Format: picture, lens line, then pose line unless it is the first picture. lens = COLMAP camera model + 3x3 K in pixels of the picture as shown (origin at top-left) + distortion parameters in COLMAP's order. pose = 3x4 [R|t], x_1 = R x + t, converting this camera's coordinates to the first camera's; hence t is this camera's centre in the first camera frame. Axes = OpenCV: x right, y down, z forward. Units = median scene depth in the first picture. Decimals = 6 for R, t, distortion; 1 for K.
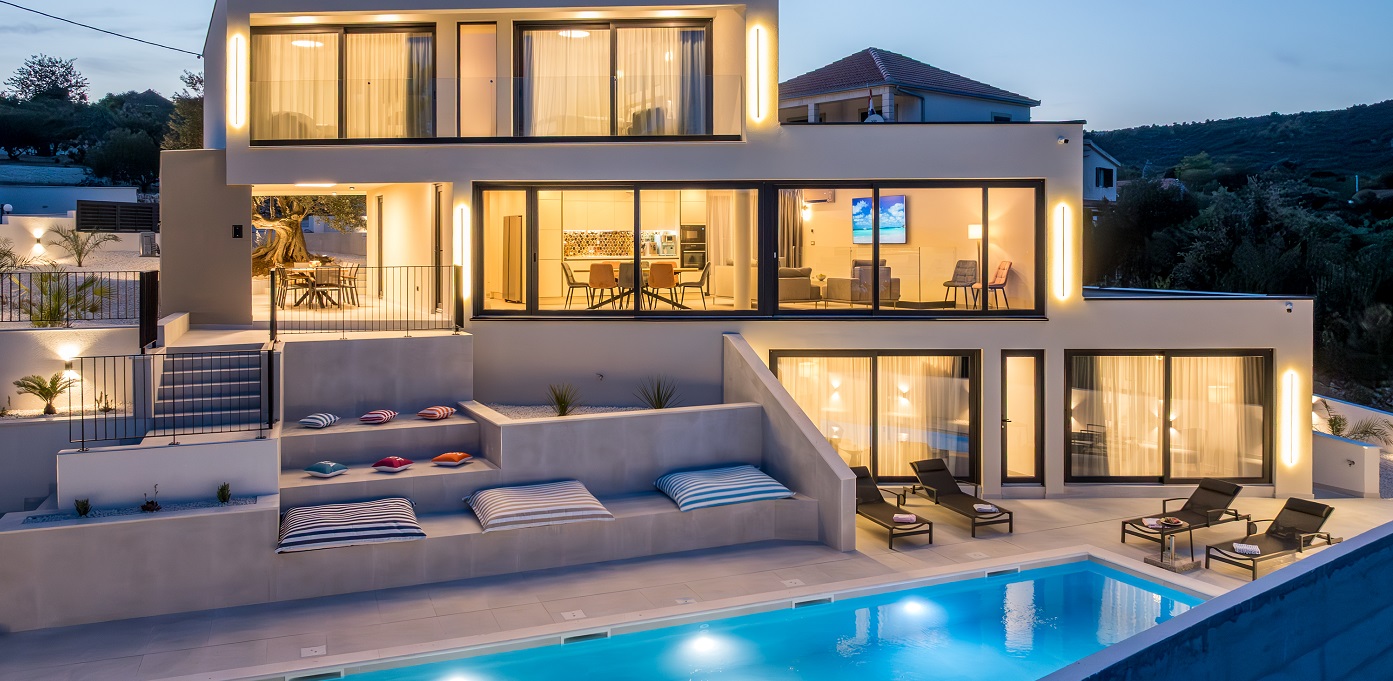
lens RADIAL K [[988.2, 0, 696.4], [0, 988.2, 252.9], [0, 0, 1]] dist [-0.021283, -0.001911]
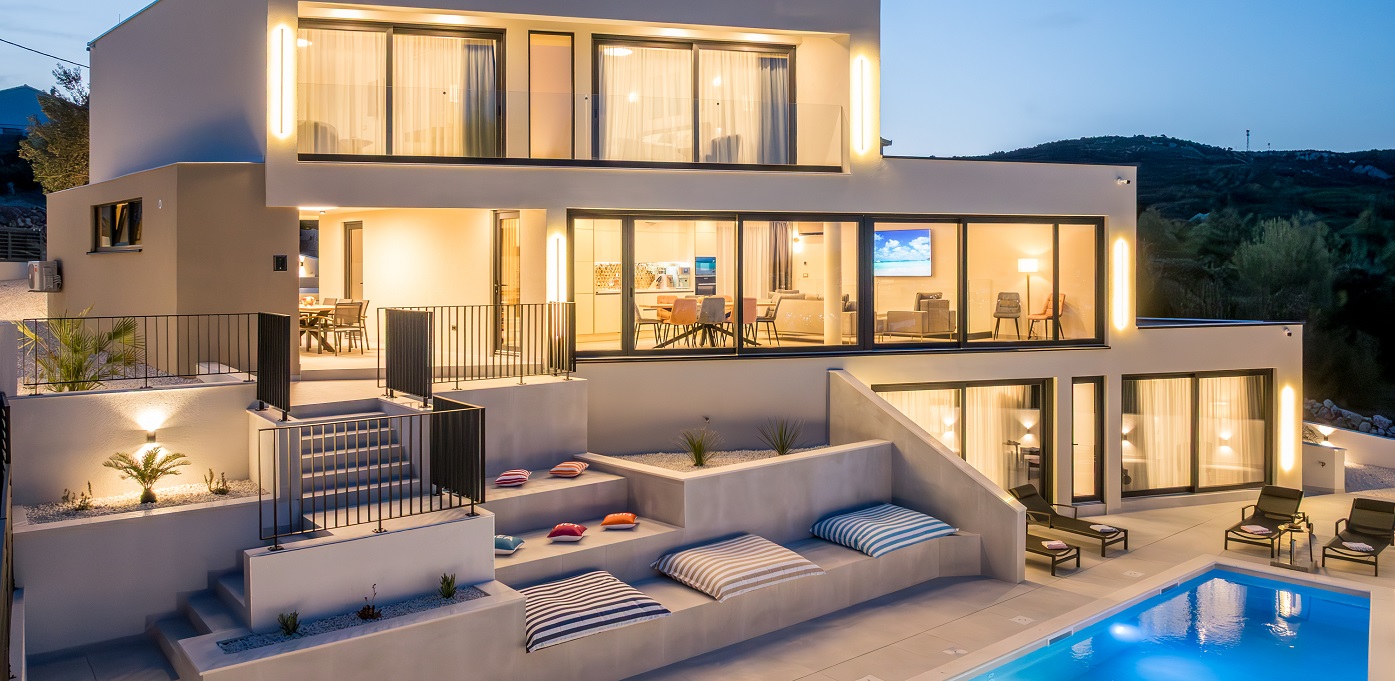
lens RADIAL K [[975.9, 0, 700.1], [0, 975.9, 270.9], [0, 0, 1]] dist [-0.033978, 0.005581]
pose [[0.955400, 0.000689, 0.295313, -0.373687], [0.002382, 0.999947, -0.010041, -0.006450], [-0.295304, 0.010296, 0.955348, 0.117667]]
